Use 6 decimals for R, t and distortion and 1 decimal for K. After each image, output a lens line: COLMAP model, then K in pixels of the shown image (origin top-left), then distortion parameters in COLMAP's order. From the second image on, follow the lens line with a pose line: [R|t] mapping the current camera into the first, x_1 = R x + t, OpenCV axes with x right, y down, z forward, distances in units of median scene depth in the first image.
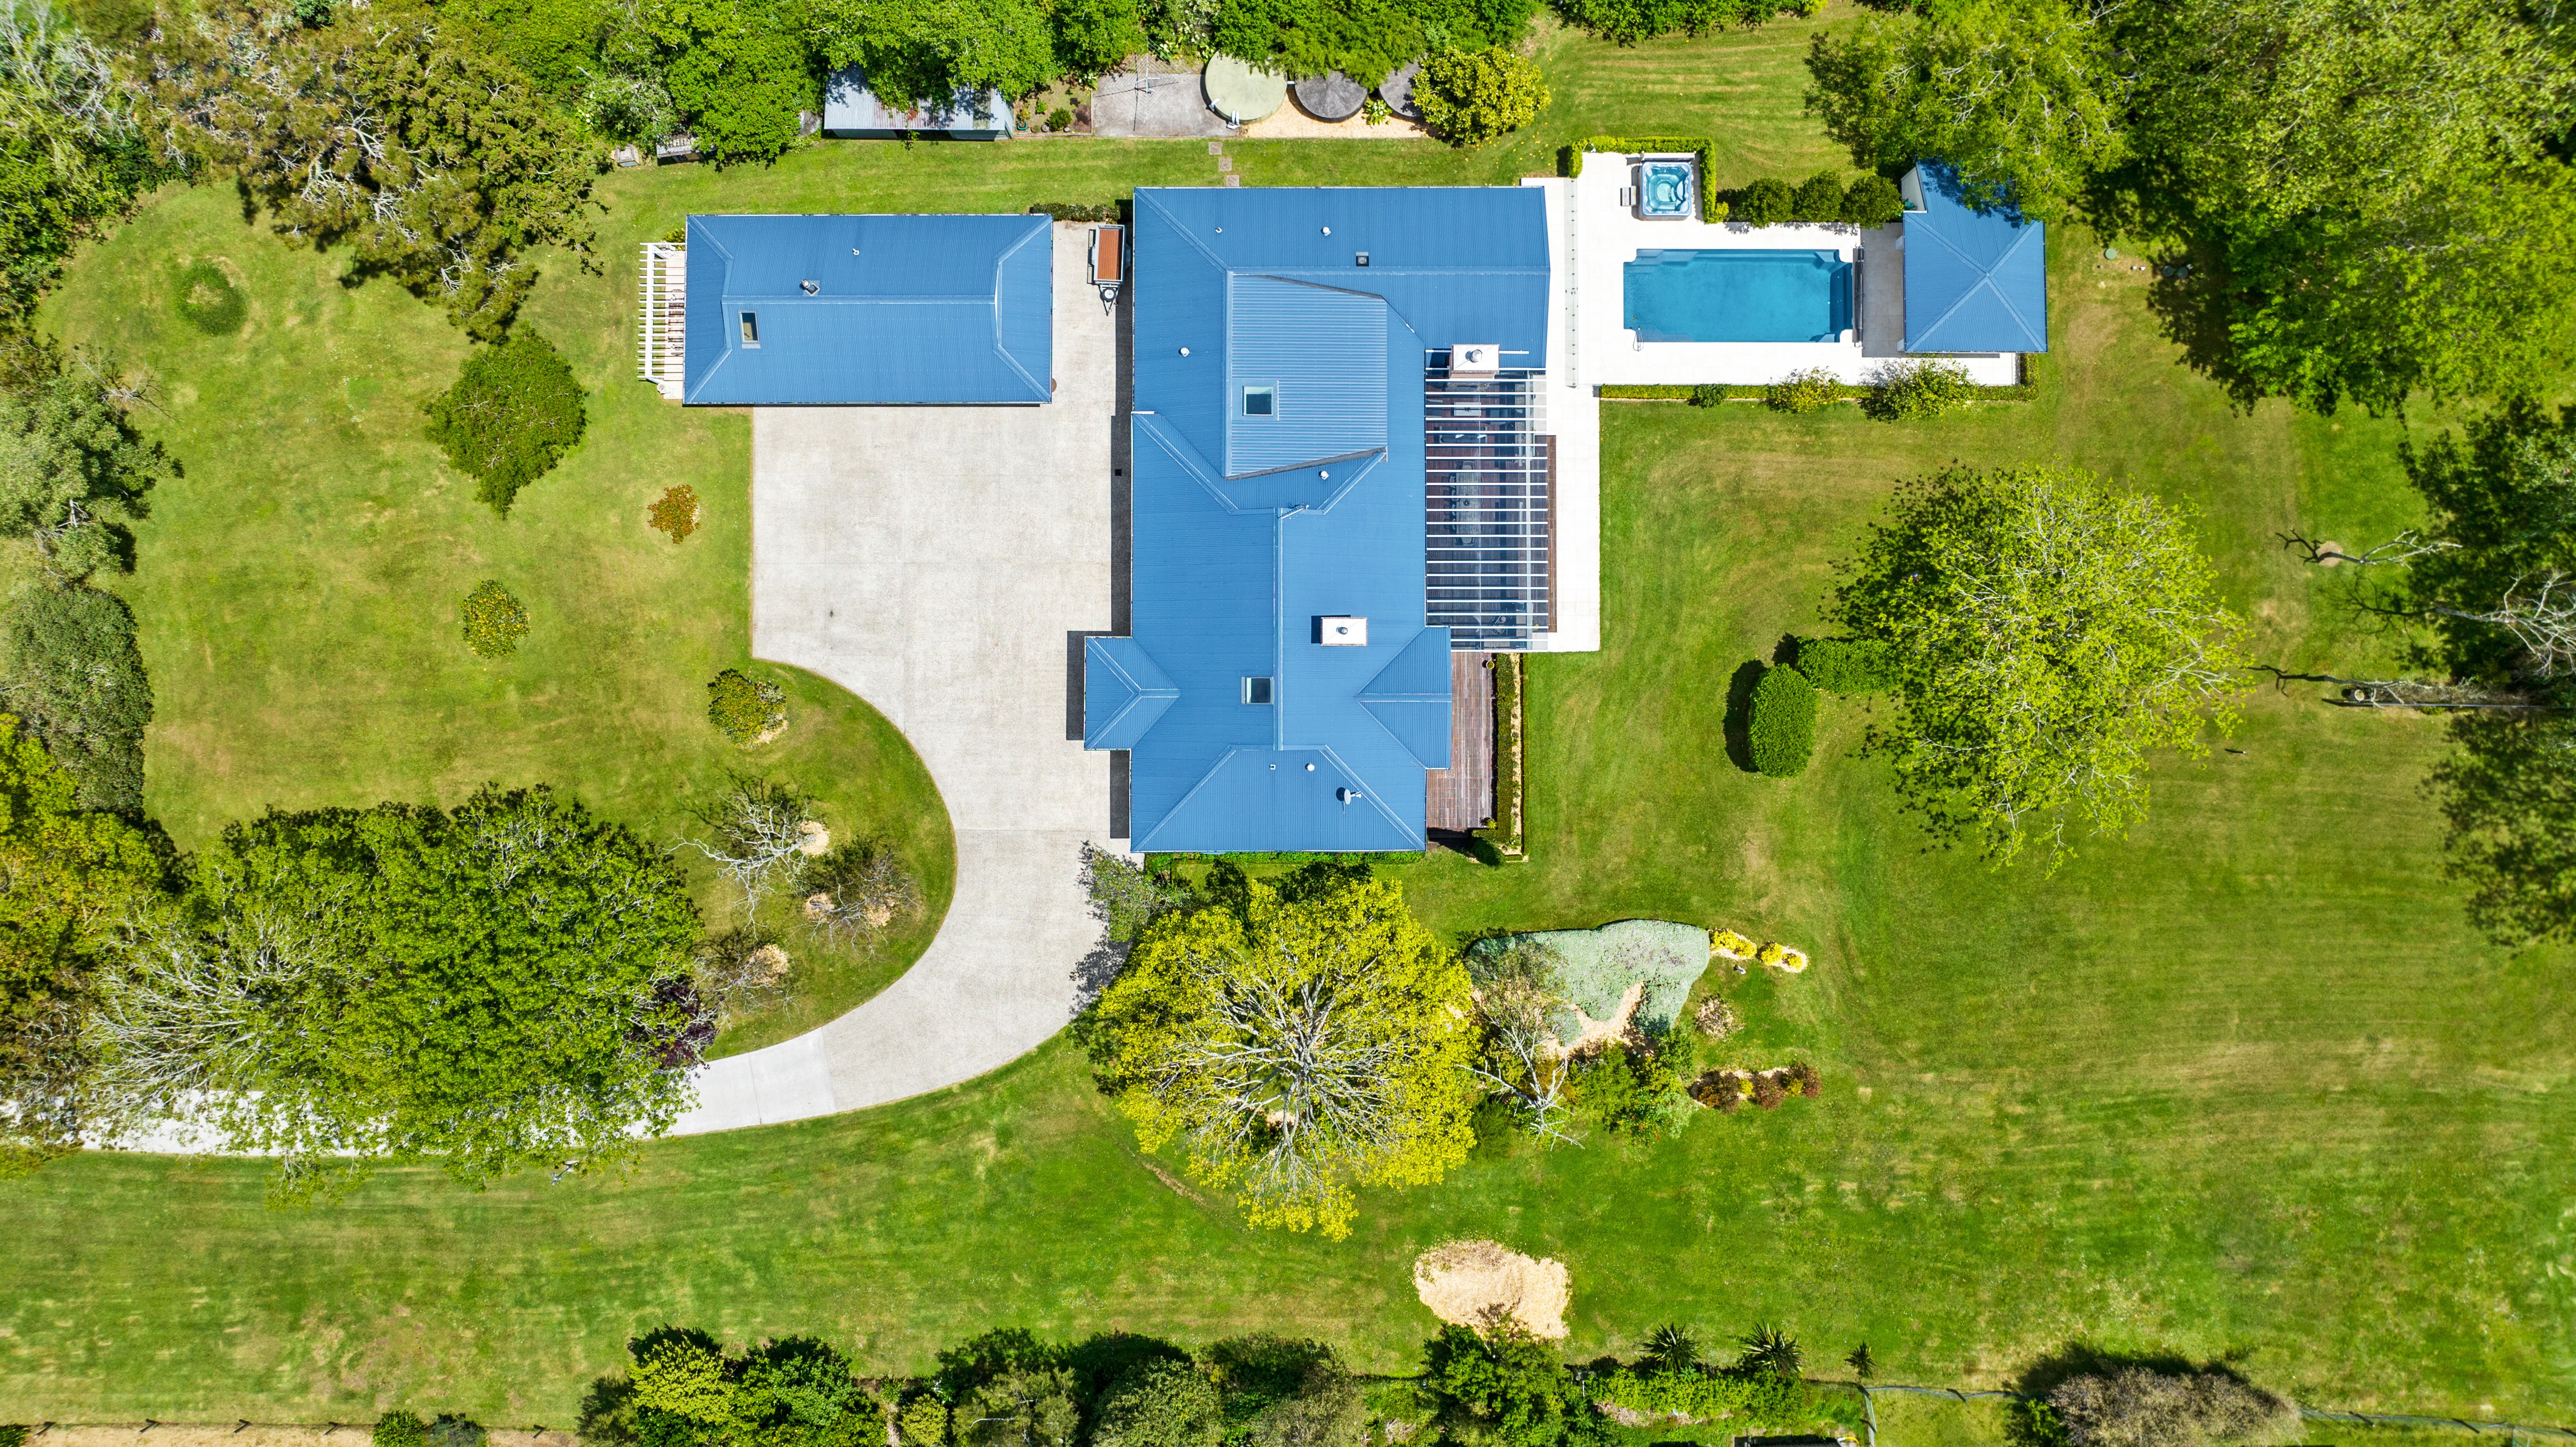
lens RADIAL K [[1975.1, 0, 1288.0], [0, 1975.1, 723.5], [0, 0, 1]] dist [-0.003058, -0.000725]
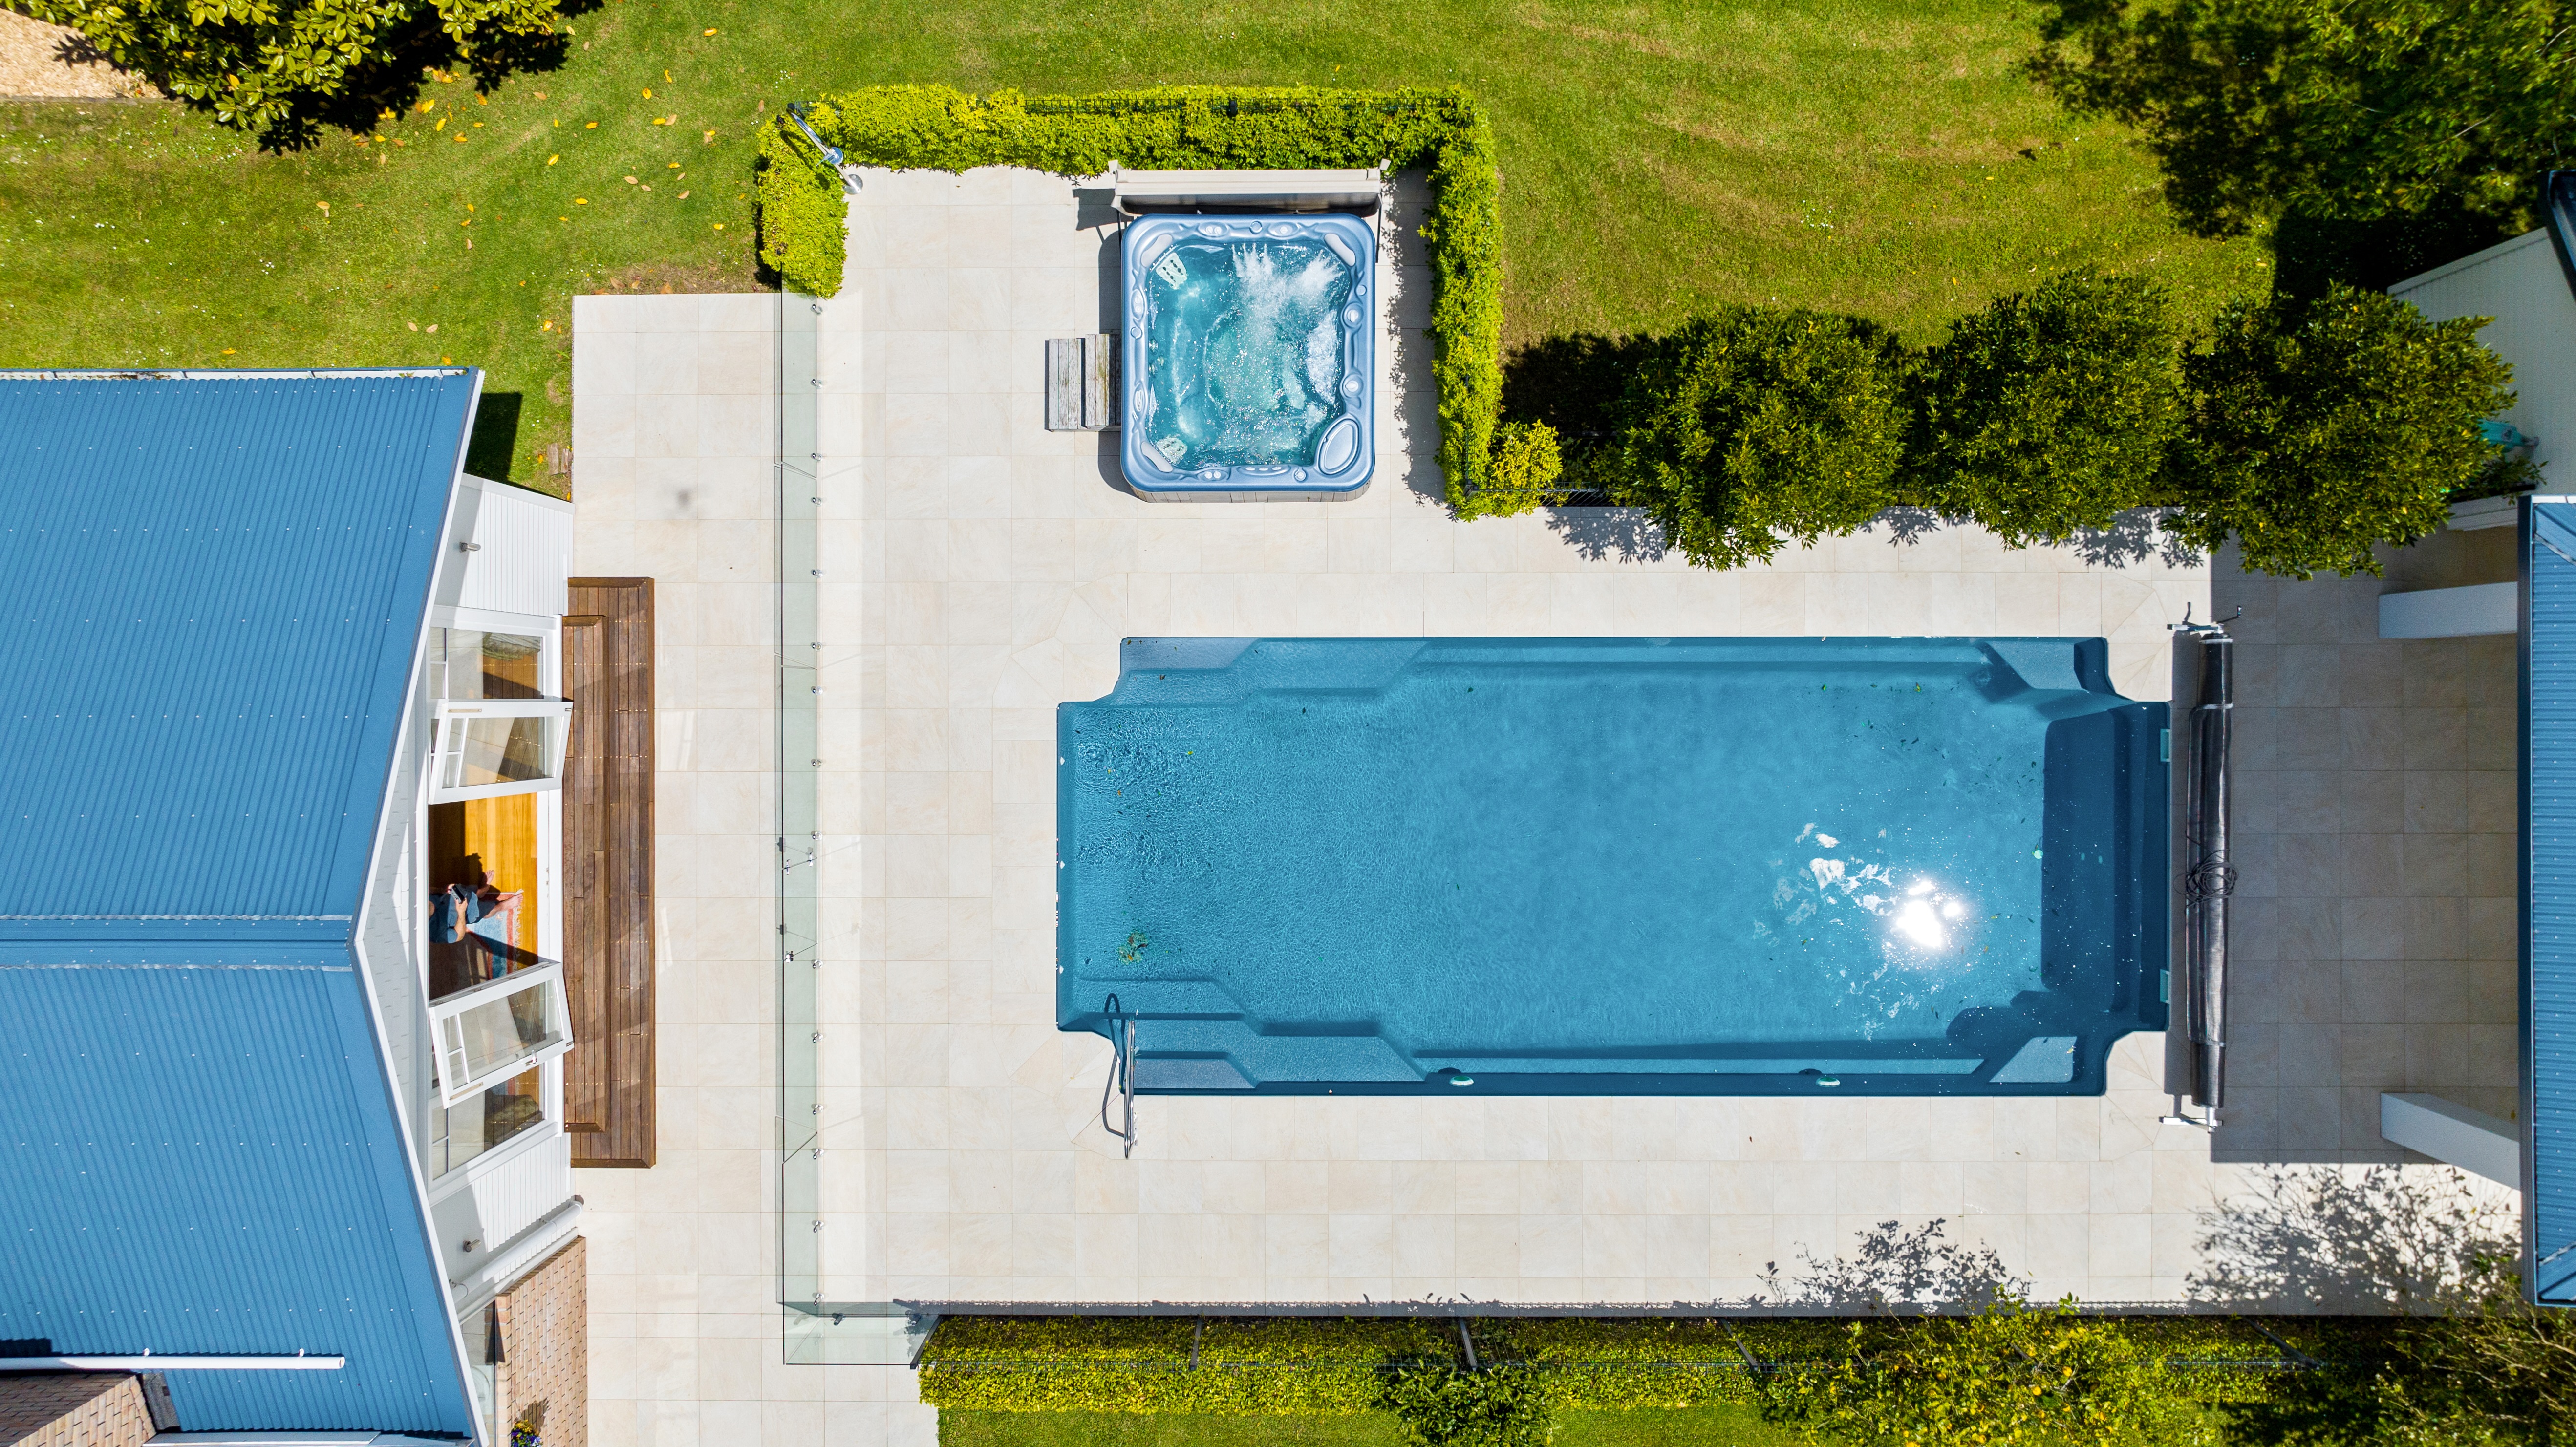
lens RADIAL K [[1815.9, 0, 1288.0], [0, 1815.9, 723.5], [0, 0, 1]] dist [-0.005910, 0.002744]
pose [[0.999957, -0.003236, -0.008643, 0.196010], [0.003439, 0.999718, 0.023517, -0.236442], [0.008564, -0.023546, 0.999686, 0.812188]]
